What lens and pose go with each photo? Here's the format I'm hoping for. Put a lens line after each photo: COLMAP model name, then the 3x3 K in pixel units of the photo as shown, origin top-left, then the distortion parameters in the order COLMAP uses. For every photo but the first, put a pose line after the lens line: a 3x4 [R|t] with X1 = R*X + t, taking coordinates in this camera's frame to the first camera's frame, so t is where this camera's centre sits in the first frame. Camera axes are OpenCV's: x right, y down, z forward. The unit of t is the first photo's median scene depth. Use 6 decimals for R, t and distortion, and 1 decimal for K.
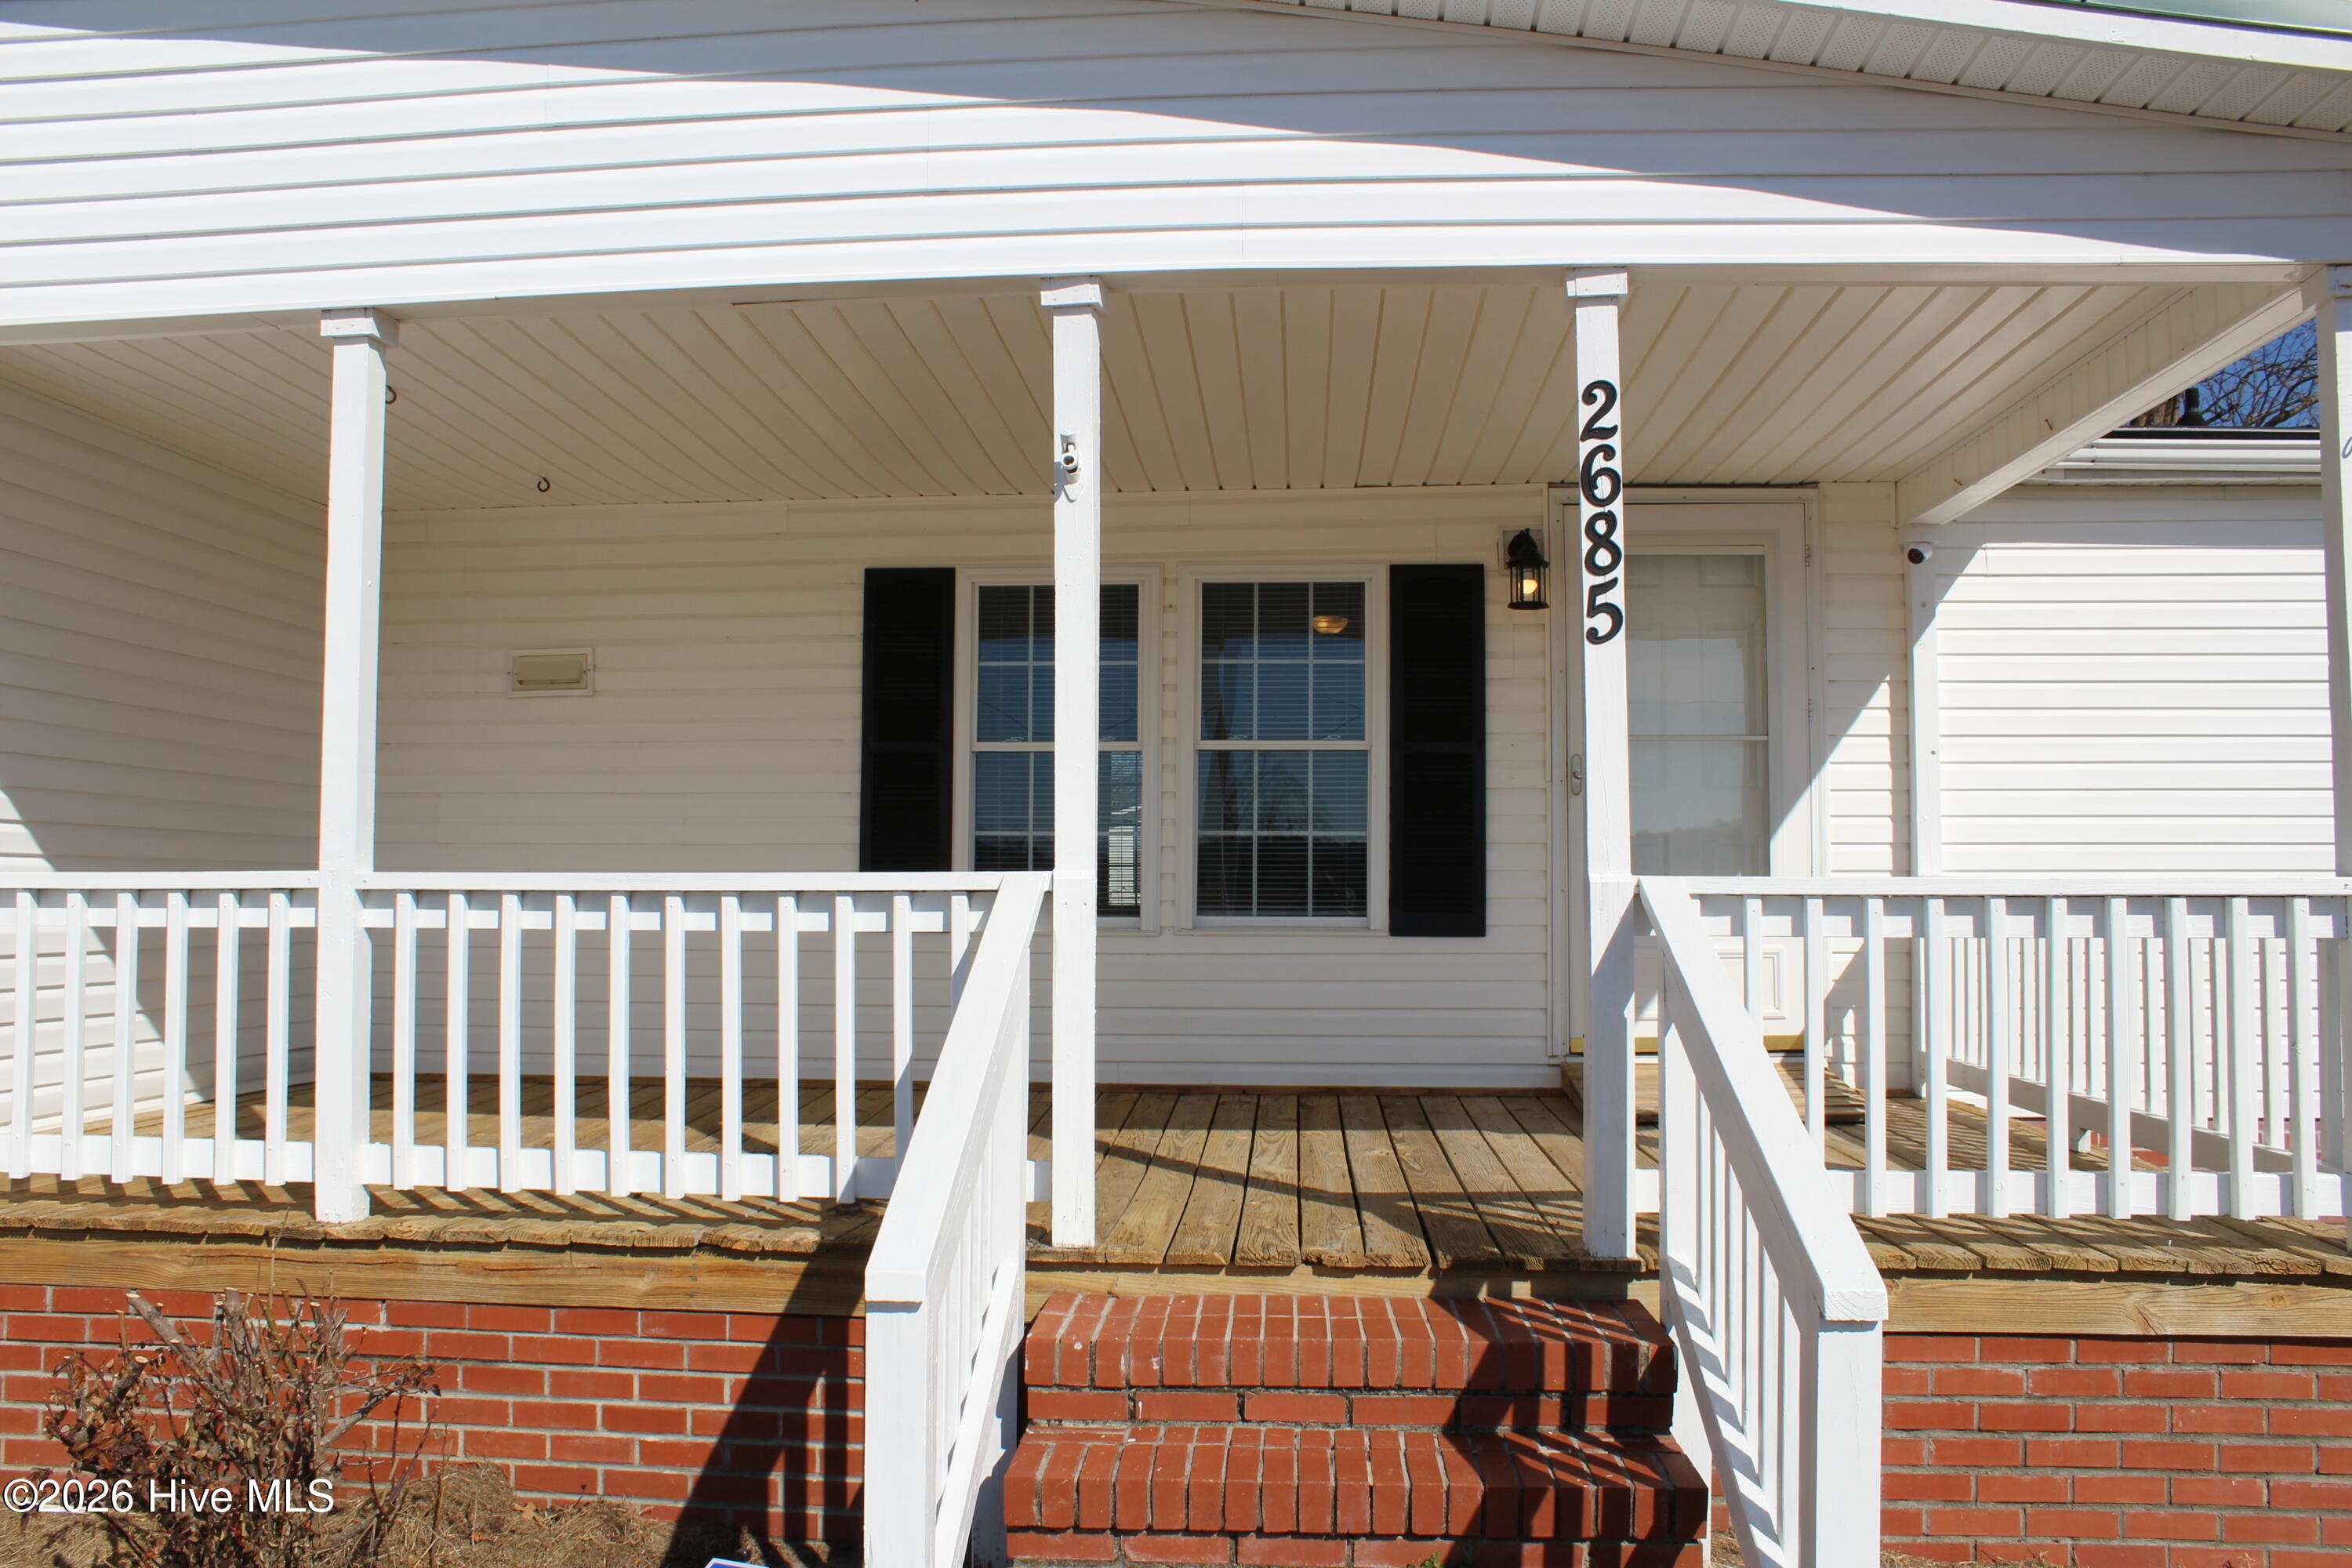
lens RADIAL K [[1948.6, 0, 1151.5], [0, 1948.6, 777.3], [0, 0, 1]] dist [-0.168948, 0.148524]
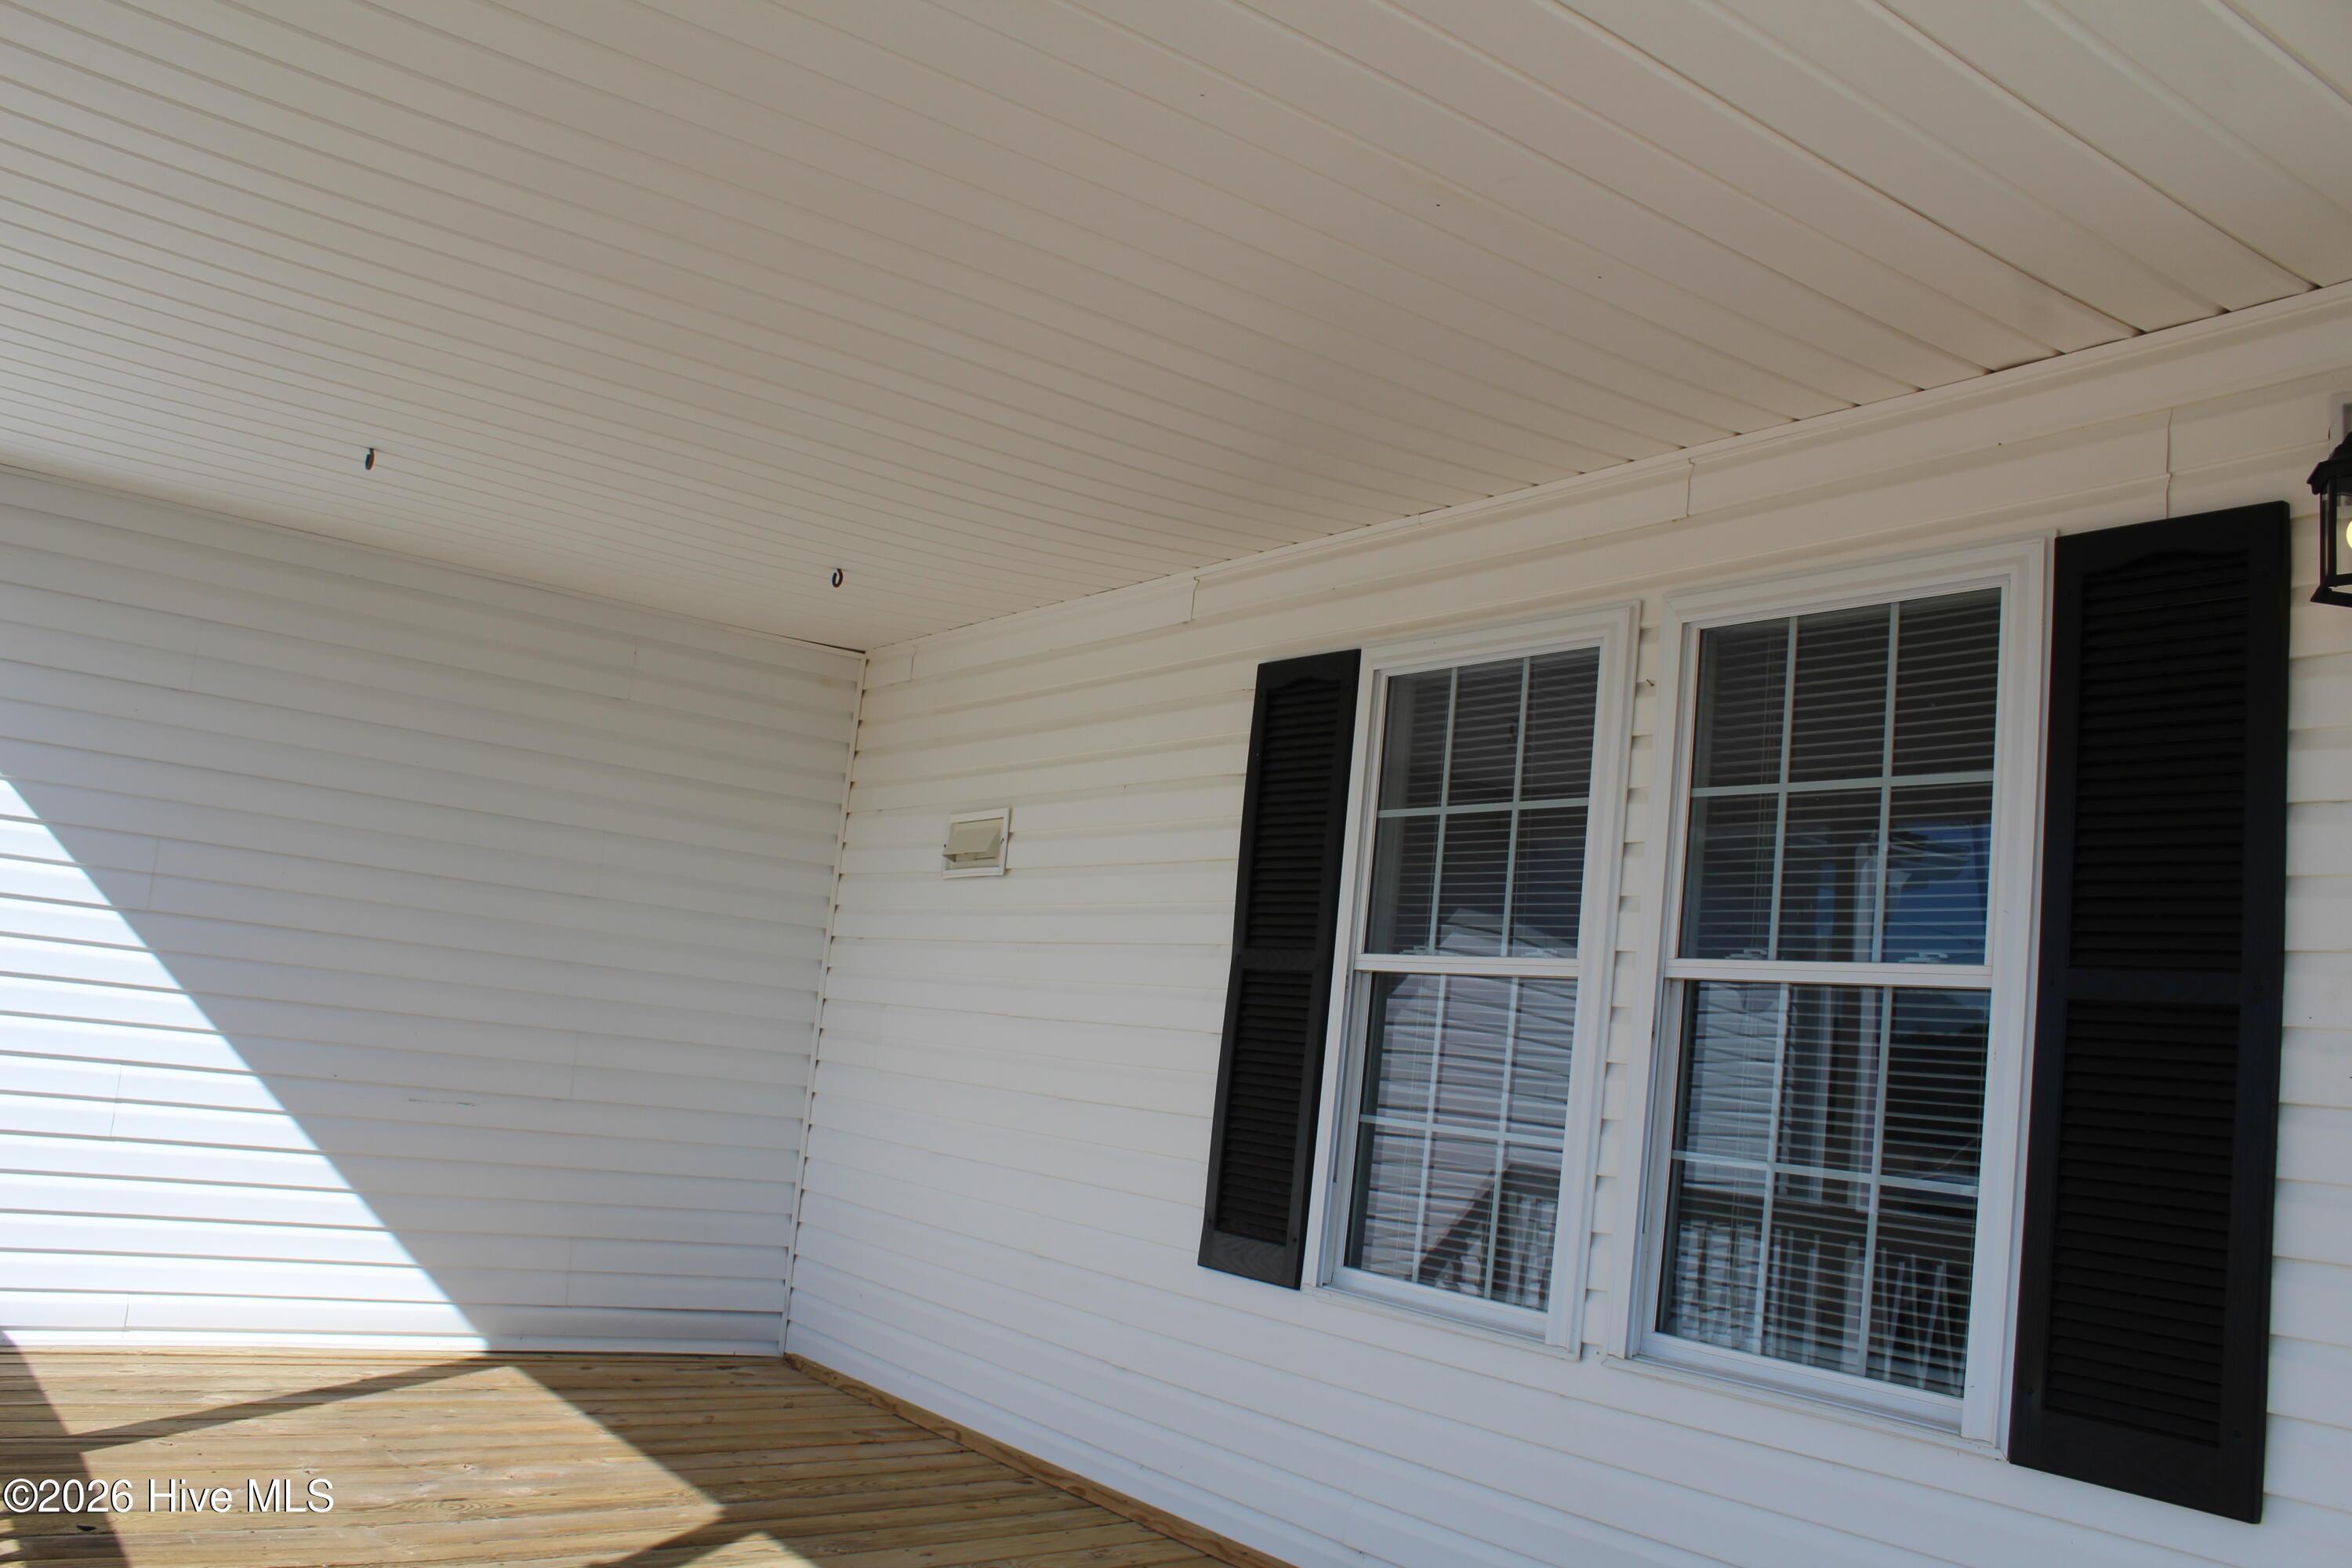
lens RADIAL K [[1948.6, 0, 1151.5], [0, 1948.6, 777.3], [0, 0, 1]] dist [-0.168948, 0.148524]
pose [[0.639588, -0.045327, -0.767380, 0.504224], [-0.050261, 0.993658, -0.100584, -0.015949], [0.767073, 0.102901, 0.633254, 1.003126]]
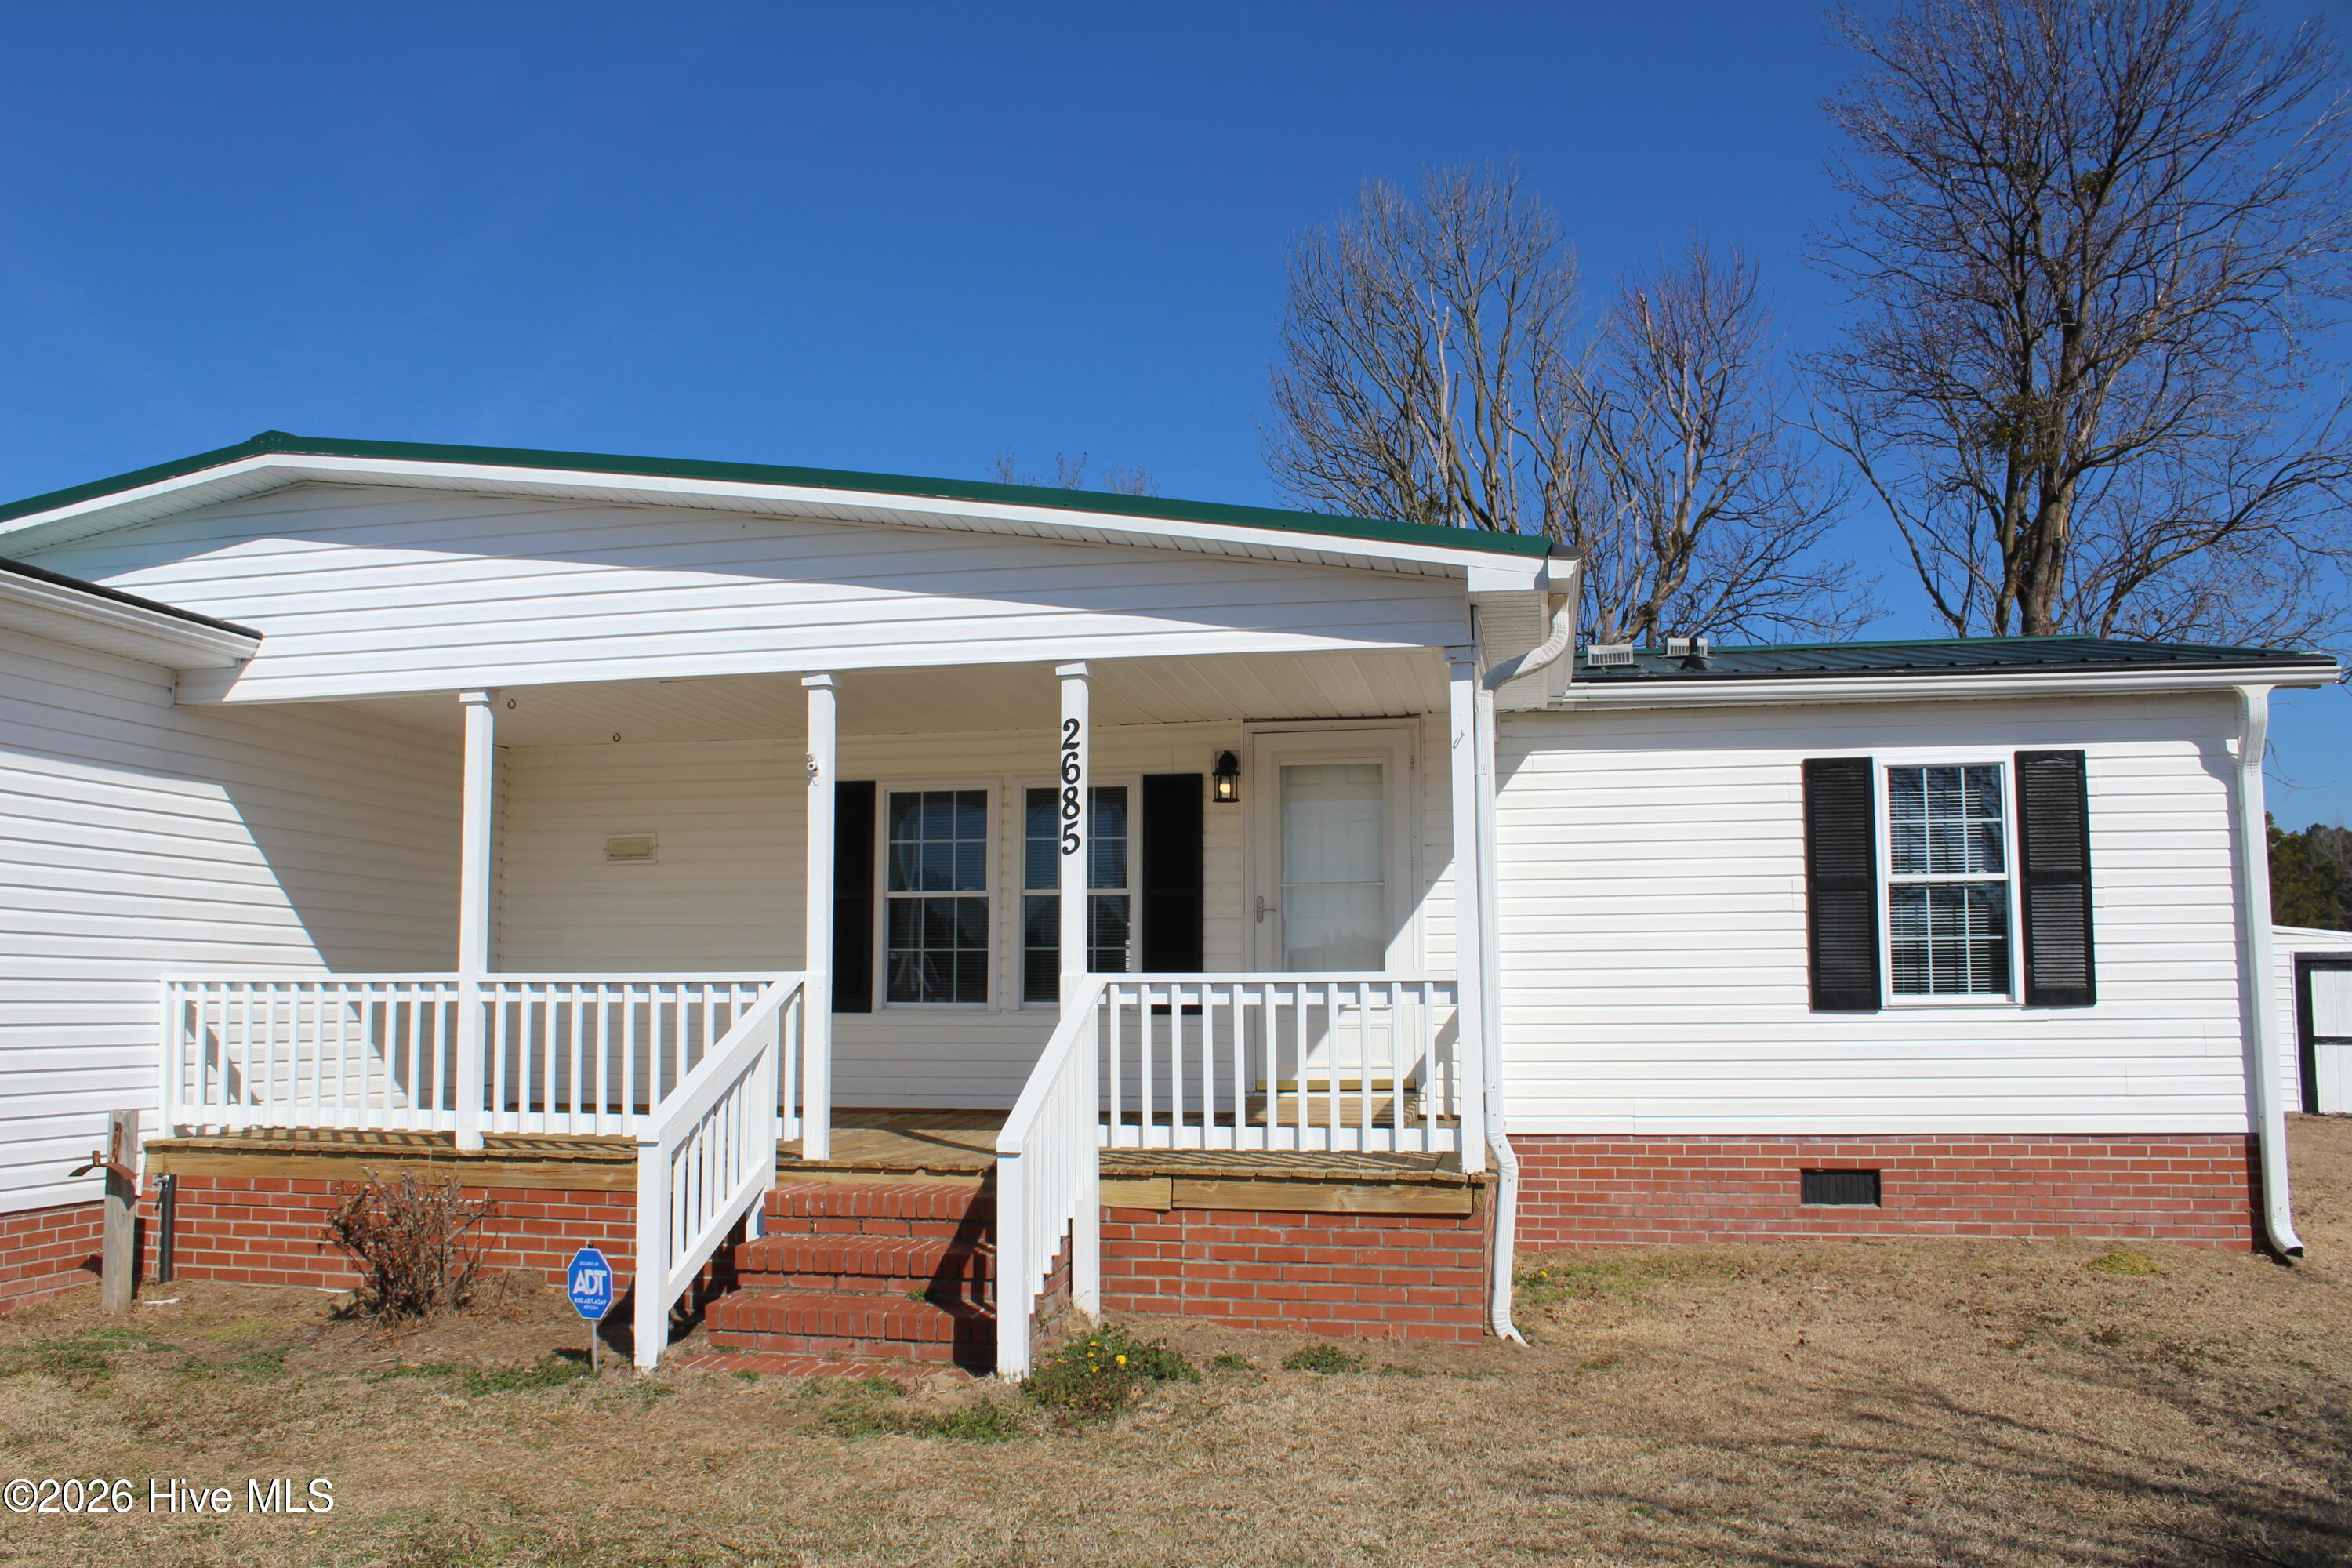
lens RADIAL K [[1948.6, 0, 1151.5], [0, 1948.6, 777.3], [0, 0, 1]] dist [-0.168948, 0.148524]
pose [[0.992619, -0.019340, -0.119726, 0.524513], [0.012769, 0.998382, -0.055411, -0.034977], [0.120604, 0.053473, 0.991259, -0.905091]]
